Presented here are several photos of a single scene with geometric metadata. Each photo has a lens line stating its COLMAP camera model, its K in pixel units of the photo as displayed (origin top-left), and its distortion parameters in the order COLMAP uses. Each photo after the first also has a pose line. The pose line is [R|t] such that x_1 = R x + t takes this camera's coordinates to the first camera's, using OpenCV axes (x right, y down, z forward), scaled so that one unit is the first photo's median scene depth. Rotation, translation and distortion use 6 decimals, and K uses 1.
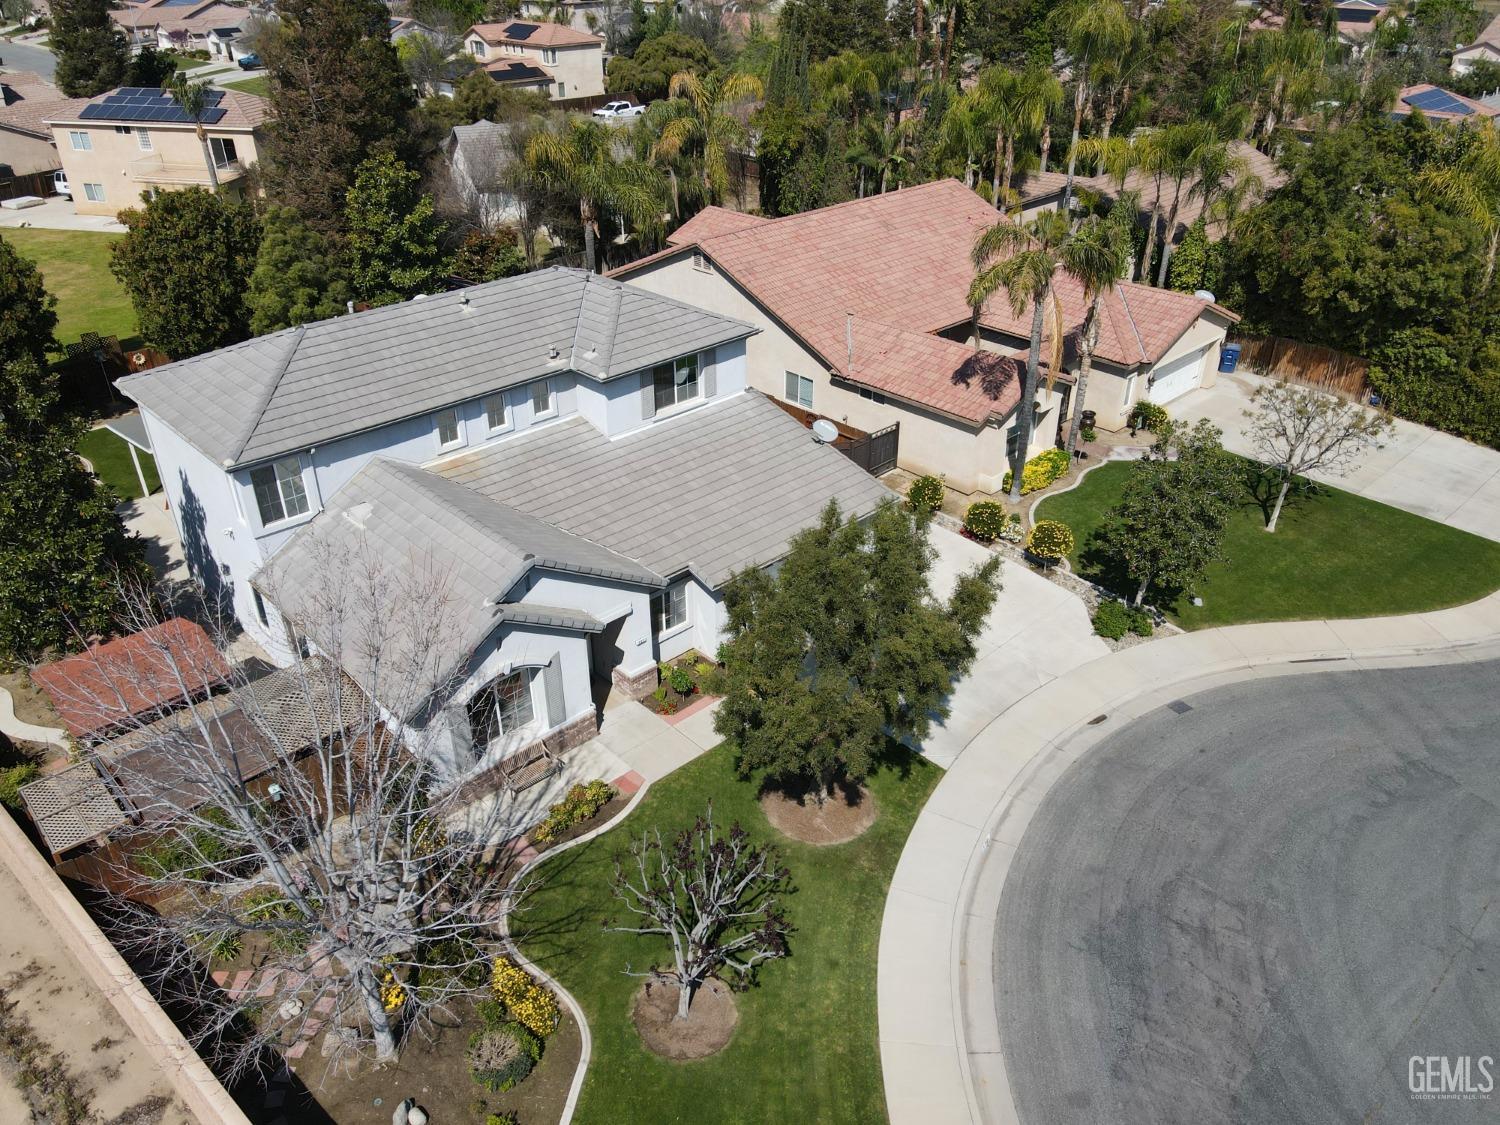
lens RADIAL K [[1101.0, 0, 750.0], [0, 1101.0, 562.5], [0, 0, 1]] dist [-0.001087, 0.001033]
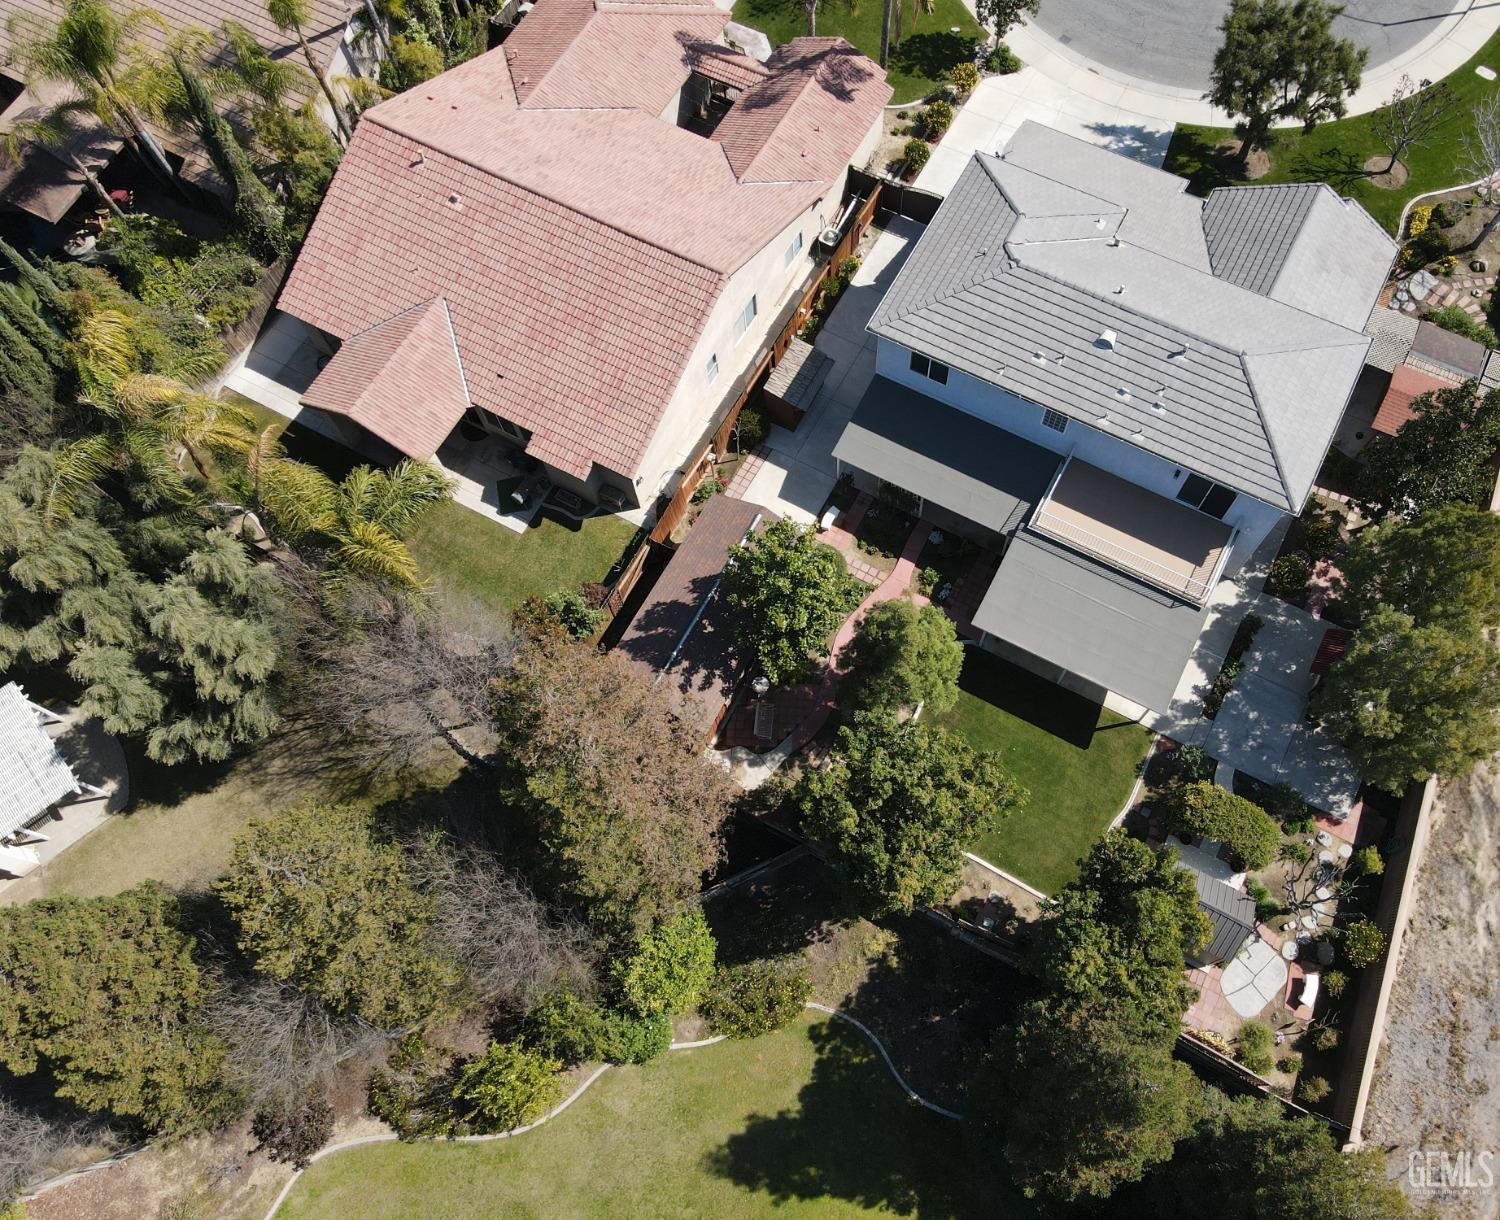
lens RADIAL K [[1150.0, 0, 750.0], [0, 1150.0, 610.0], [0, 0, 1]] dist [0.004605, 0.006519]
pose [[-0.296908, -0.879653, 0.371559, -0.761864], [0.509449, 0.183185, 0.840777, -1.199076], [-0.807656, 0.438923, 0.393749, 0.830779]]
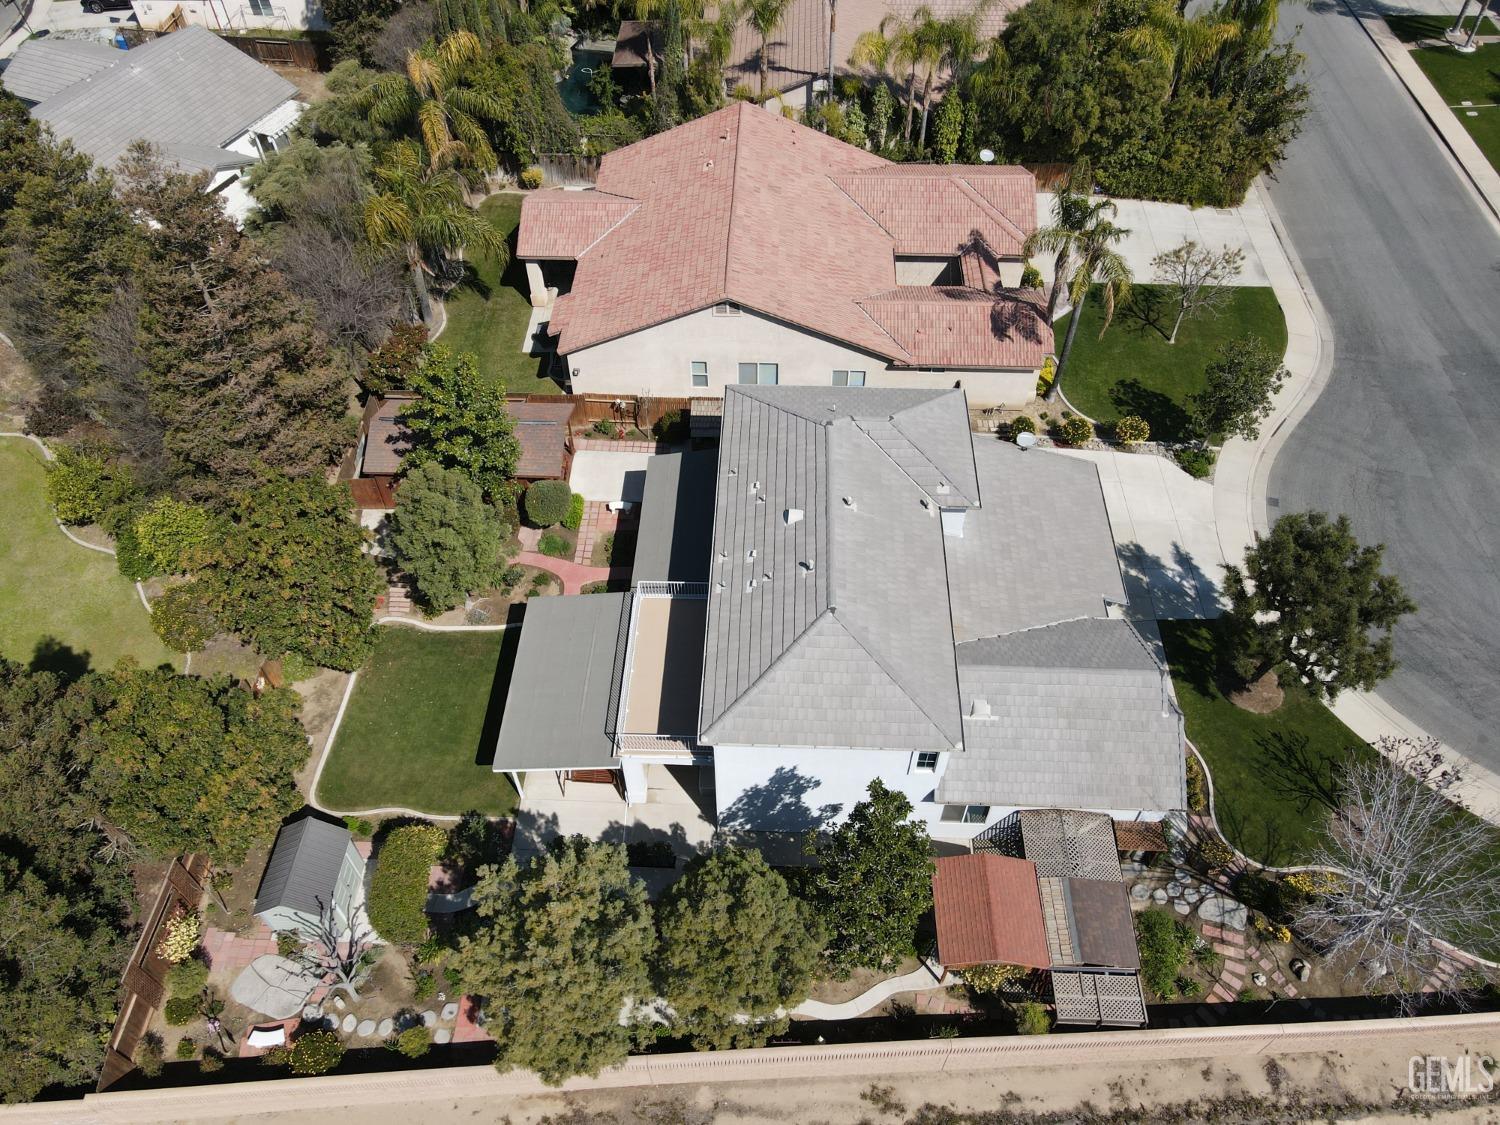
lens RADIAL K [[1059.6, 0, 750.0], [0, 1059.6, 562.5], [0, 0, 1]] dist [0.005947, 0.008269]
pose [[0.720959, -0.535202, 0.440202, -0.718763], [0.355149, 0.830831, 0.428473, -0.584816], [-0.595053, -0.152574, 0.789071, 0.144605]]
